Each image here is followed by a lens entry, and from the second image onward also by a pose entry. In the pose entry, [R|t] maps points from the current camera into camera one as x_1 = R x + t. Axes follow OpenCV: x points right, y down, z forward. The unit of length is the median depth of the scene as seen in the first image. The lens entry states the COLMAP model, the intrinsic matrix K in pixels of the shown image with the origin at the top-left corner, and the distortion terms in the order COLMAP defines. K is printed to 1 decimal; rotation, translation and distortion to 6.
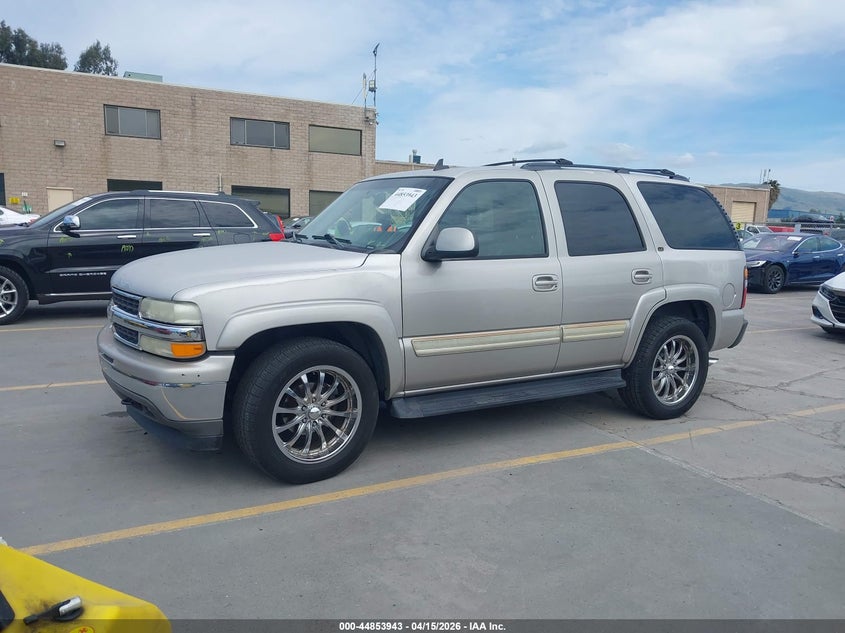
lens RADIAL K [[658.0, 0, 427.6], [0, 658.0, 316.1], [0, 0, 1]] dist [0.014652, -0.003576]
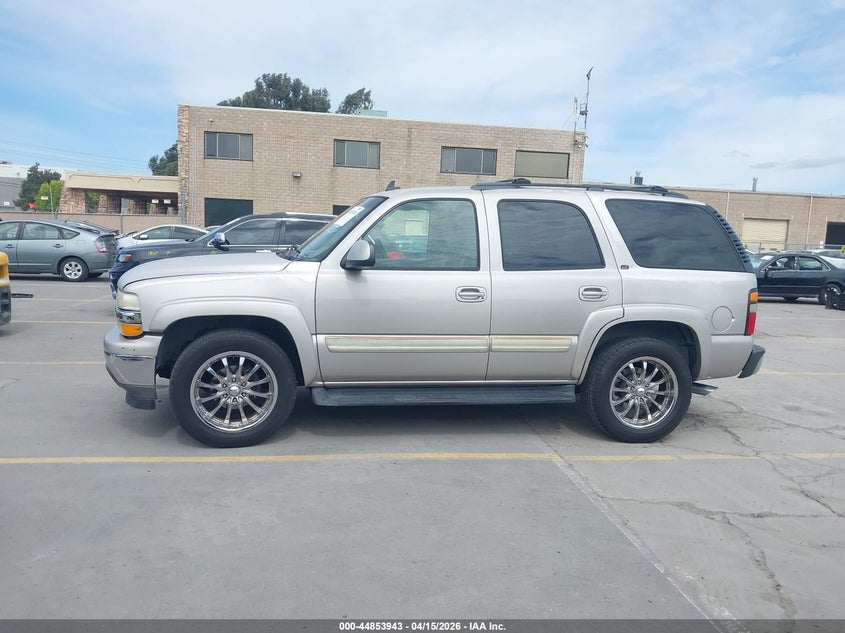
lens RADIAL K [[658.0, 0, 427.6], [0, 658.0, 316.1], [0, 0, 1]] dist [0.014652, -0.003576]
pose [[0.940651, 0.048807, -0.335848, 0.428294], [-0.060587, 0.997858, -0.024681, 0.013938], [0.333923, 0.043565, 0.941593, -0.024005]]
